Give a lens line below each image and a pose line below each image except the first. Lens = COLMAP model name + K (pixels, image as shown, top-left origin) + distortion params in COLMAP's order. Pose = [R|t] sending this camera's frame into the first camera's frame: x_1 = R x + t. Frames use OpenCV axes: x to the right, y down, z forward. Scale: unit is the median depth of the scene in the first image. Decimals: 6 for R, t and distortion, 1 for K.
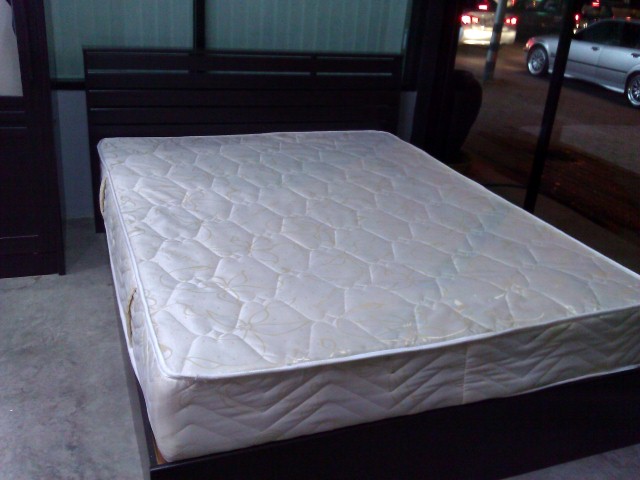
lens RADIAL K [[660.0, 0, 320.0], [0, 660.0, 240.0], [0, 0, 1]] dist [0.091938, -0.361901]
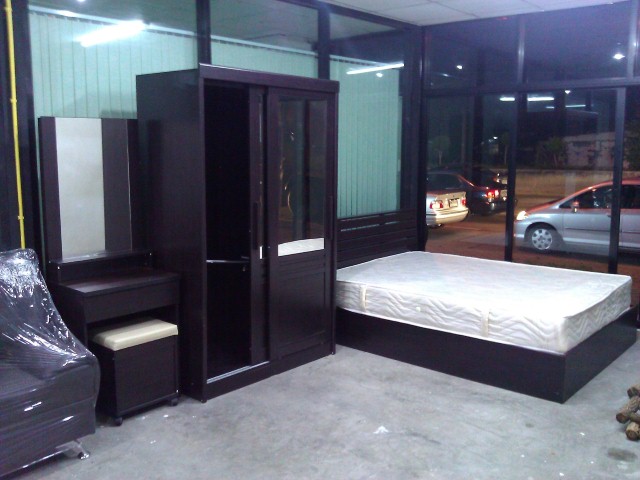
lens RADIAL K [[660.0, 0, 320.0], [0, 660.0, 240.0], [0, 0, 1]] dist [0.091938, -0.361901]
pose [[0.865220, -0.143884, 0.480304, -1.225103], [0.261107, 0.947096, -0.186636, 0.084912], [-0.428040, 0.286892, 0.857015, -0.502041]]
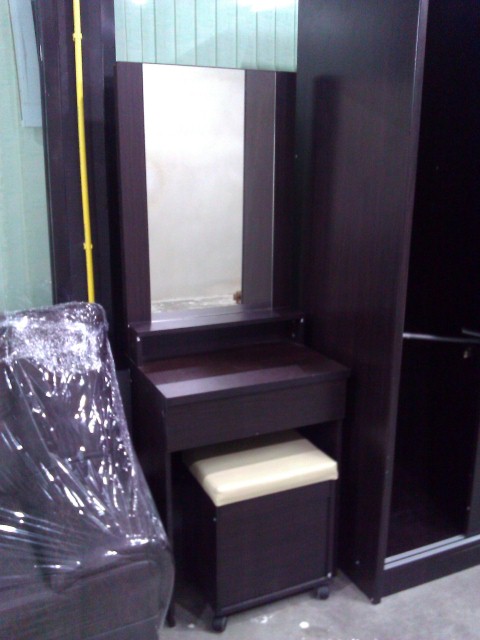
lens RADIAL K [[660.0, 0, 240.0], [0, 660.0, 320.0], [0, 0, 1]] dist [0.091938, -0.361901]
pose [[0.990894, -0.097925, 0.092408, -1.004601], [0.112764, 0.978594, -0.172160, -0.122087], [-0.073571, 0.181012, 0.980725, 0.115568]]
